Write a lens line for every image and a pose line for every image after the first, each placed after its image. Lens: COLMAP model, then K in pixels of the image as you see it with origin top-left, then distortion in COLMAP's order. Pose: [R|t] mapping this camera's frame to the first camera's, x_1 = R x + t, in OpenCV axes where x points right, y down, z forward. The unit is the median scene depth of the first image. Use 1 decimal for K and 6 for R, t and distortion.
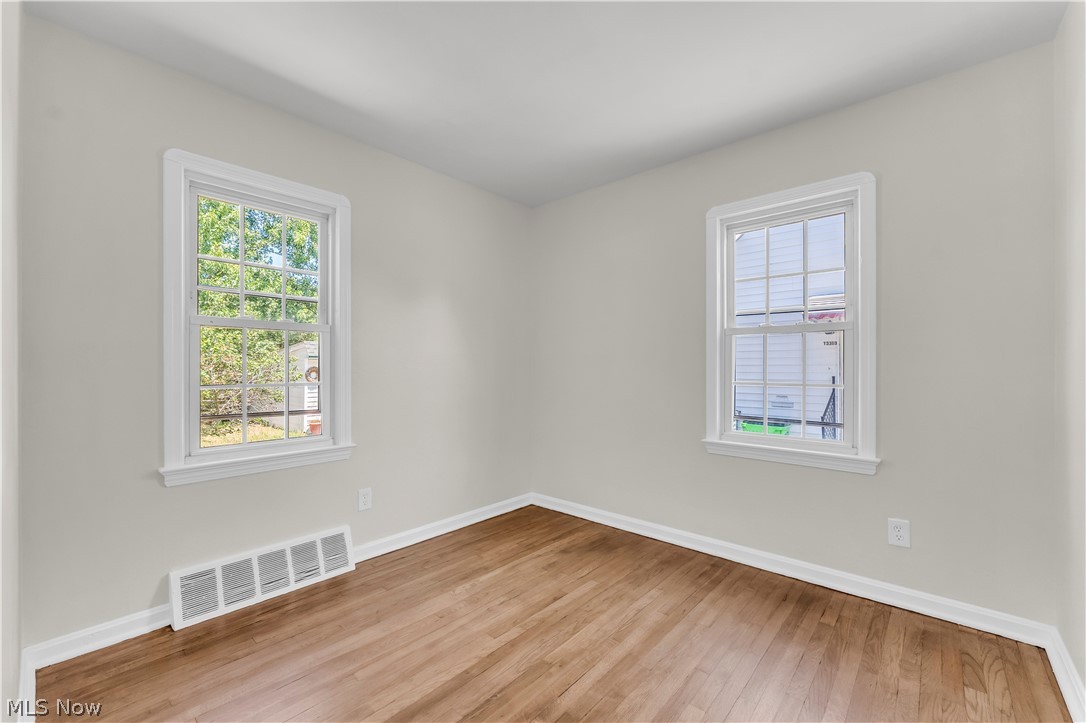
lens RADIAL K [[454.3, 0, 547.2], [0, 454.3, 362.8], [0, 0, 1]] dist [-0.000378, 0.000045]
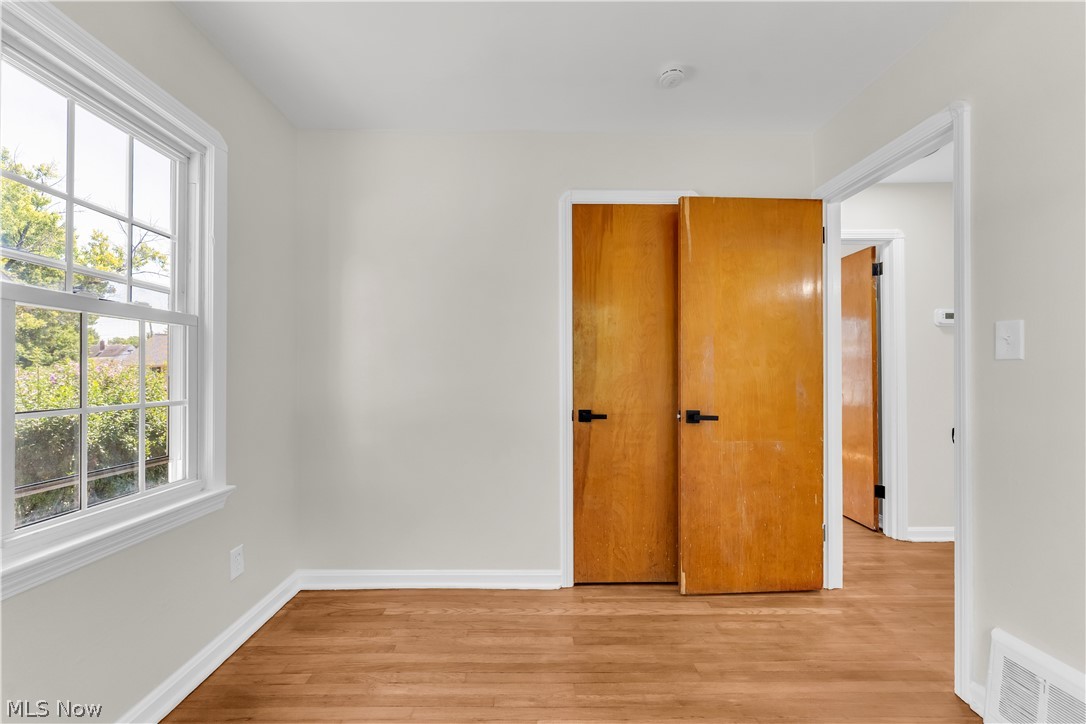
lens RADIAL K [[454.3, 0, 550.3], [0, 454.3, 358.6], [0, 0, 1]] dist [-0.000378, 0.000045]
pose [[-0.659989, 0.002004, 0.751273, -0.343015], [-0.004710, 0.999966, -0.006806, -0.023888], [-0.751261, -0.008030, -0.659957, 1.294077]]
